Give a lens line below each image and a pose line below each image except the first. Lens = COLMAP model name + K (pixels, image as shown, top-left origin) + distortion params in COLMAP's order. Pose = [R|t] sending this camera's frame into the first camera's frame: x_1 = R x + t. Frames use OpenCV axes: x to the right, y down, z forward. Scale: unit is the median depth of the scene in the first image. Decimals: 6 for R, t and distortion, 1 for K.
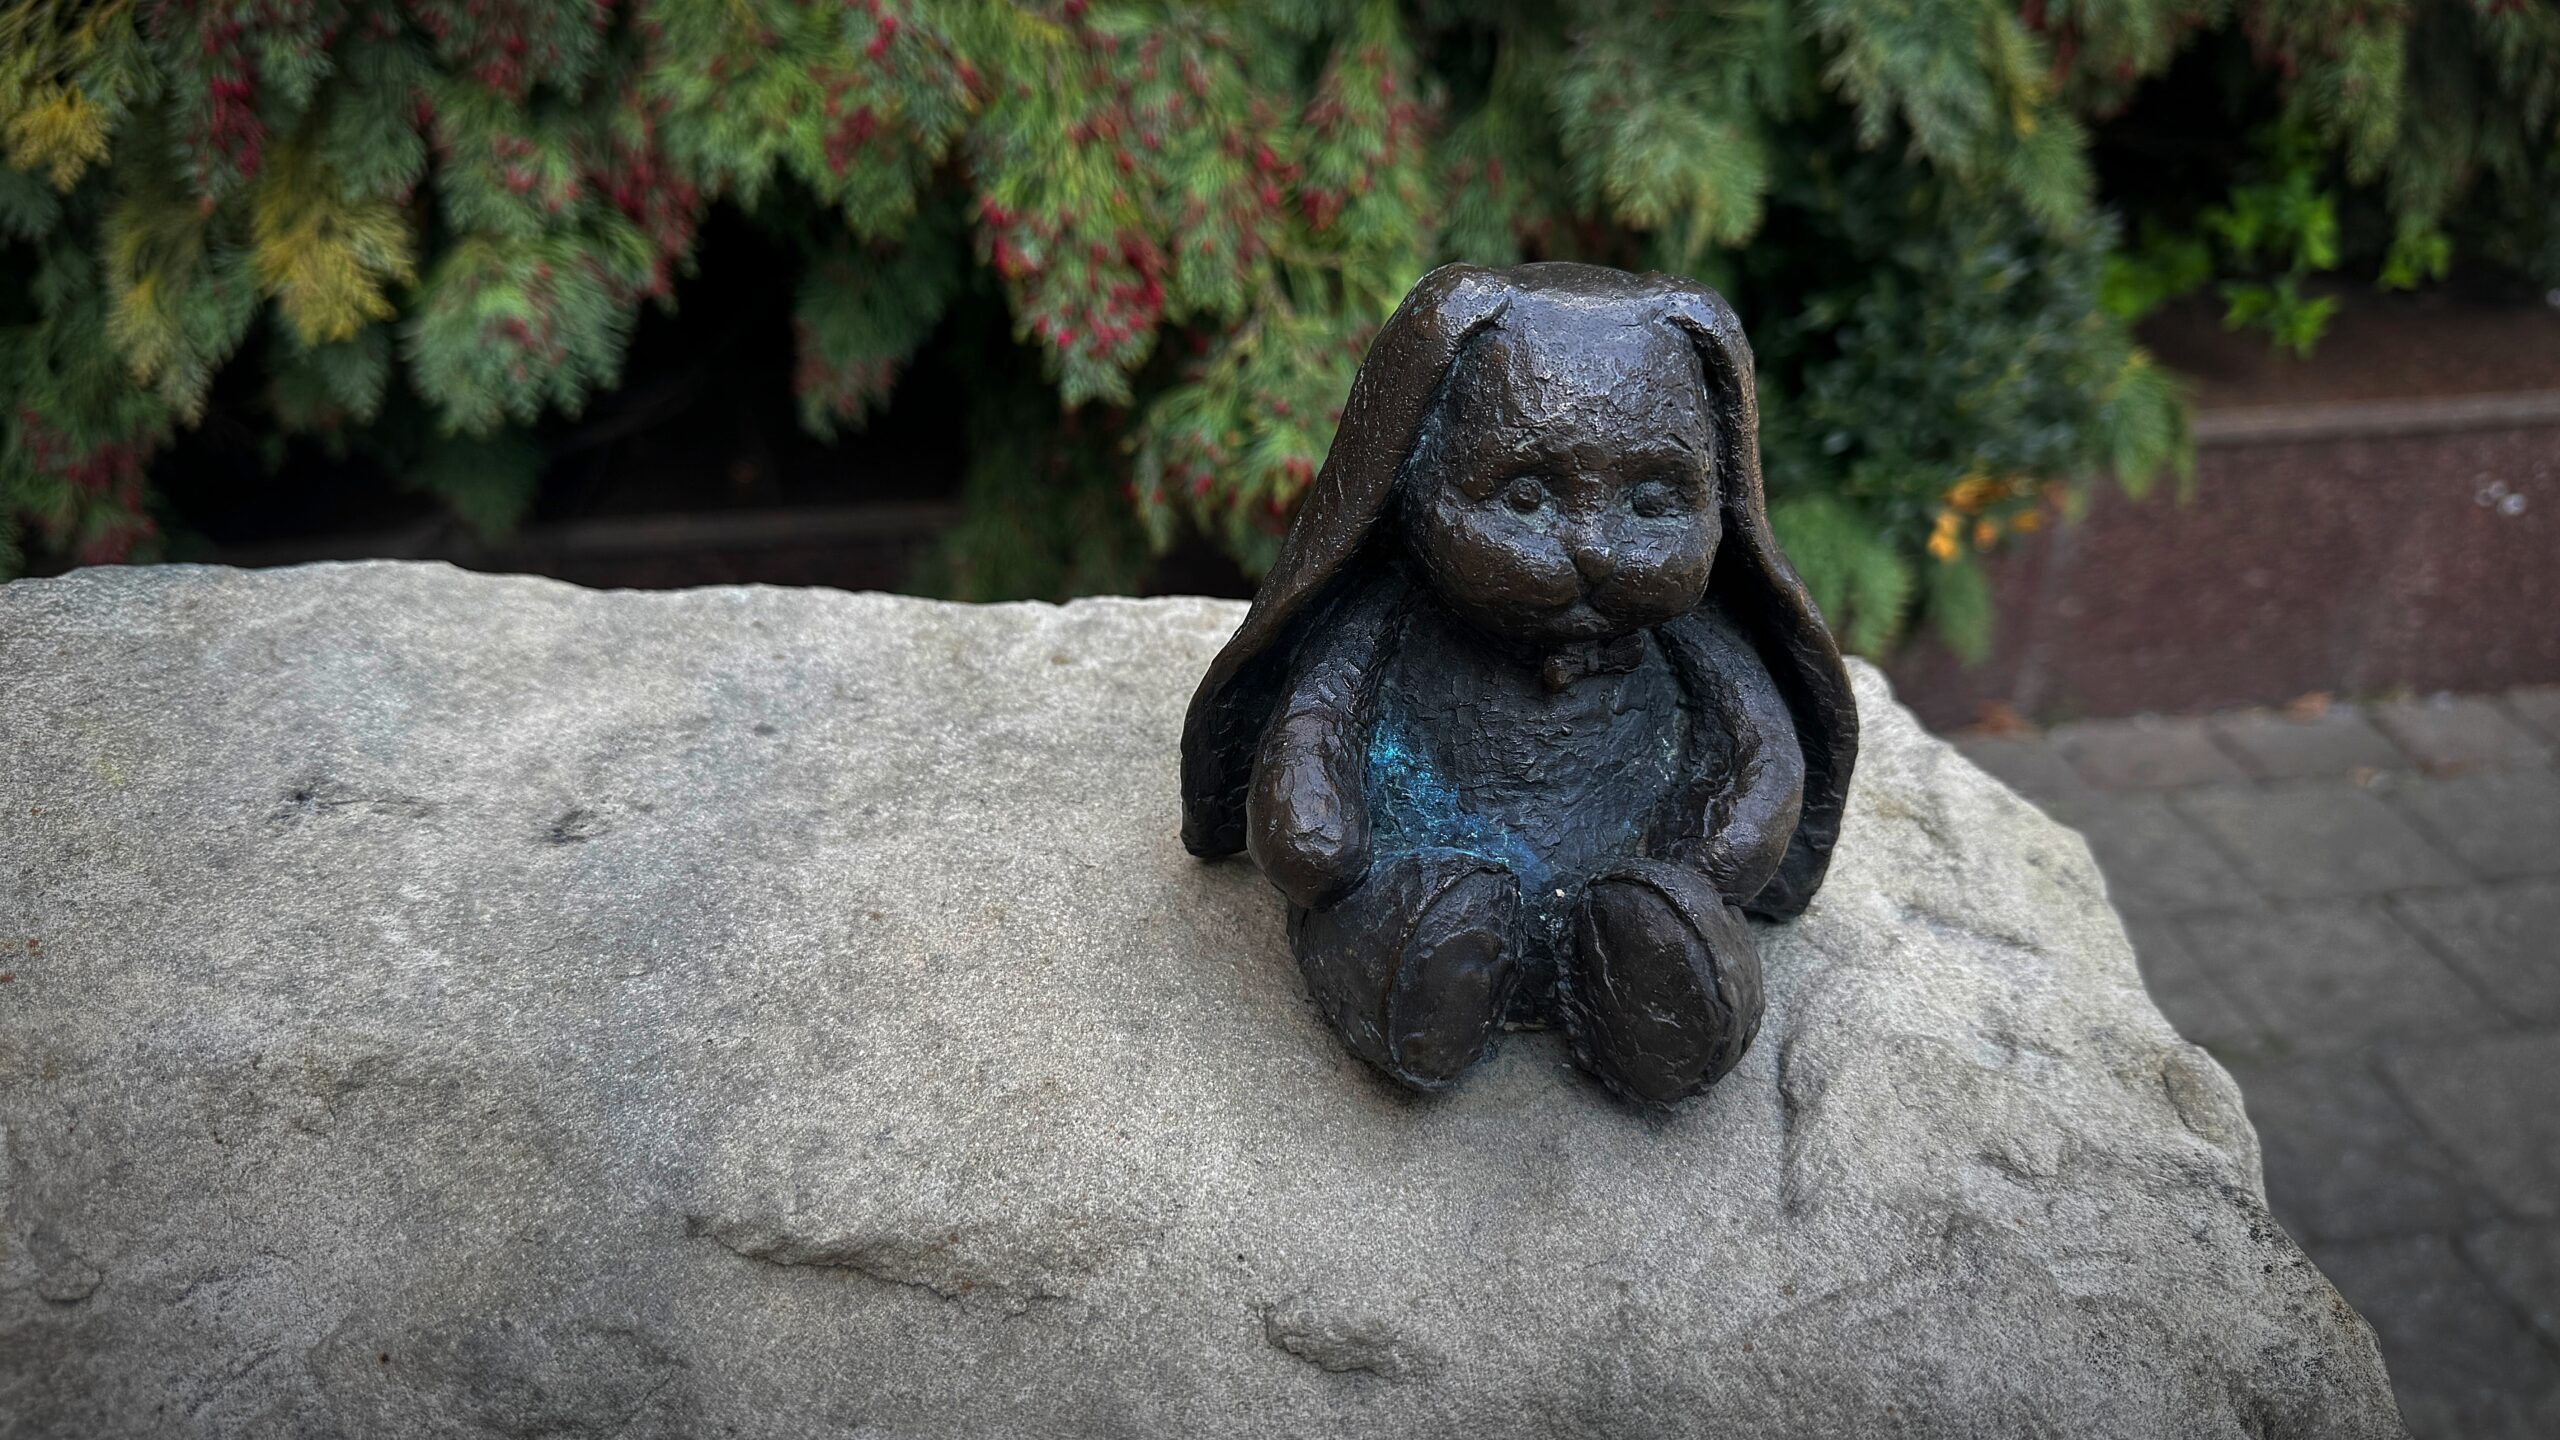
lens RADIAL K [[1878.0, 0, 1280.0], [0, 1878.0, 720.0], [0, 0, 1]] dist [-0.006030, -0.007953]
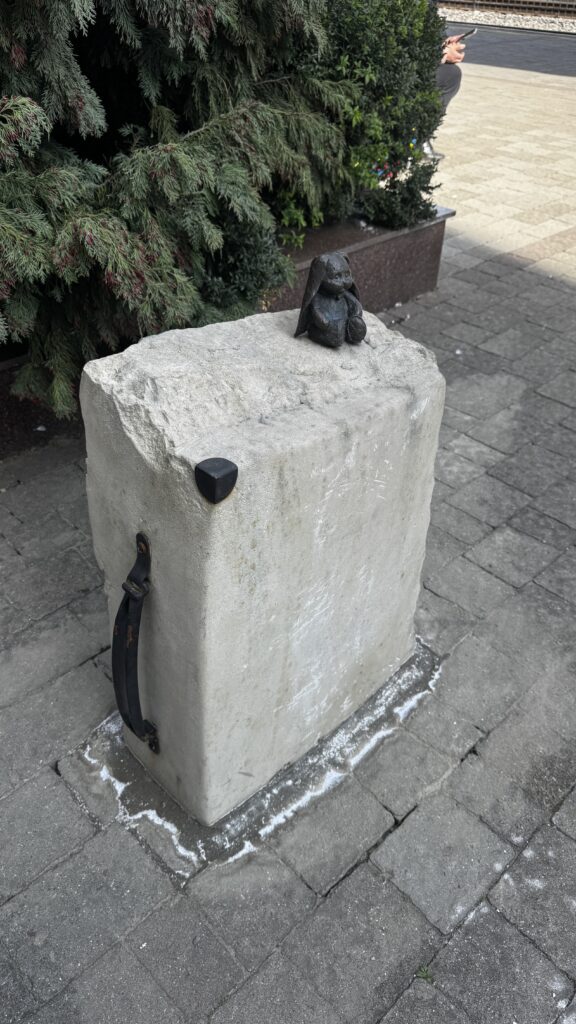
lens RADIAL K [[751.2, 0, 288.0], [0, 751.2, 512.0], [0, 0, 1]] dist [-0.006030, -0.007953]
pose [[0.825621, -0.345770, 0.445863, -0.421854], [0.299929, 0.938281, 0.172253, 0.051468], [-0.477905, -0.008488, 0.878371, -0.433055]]
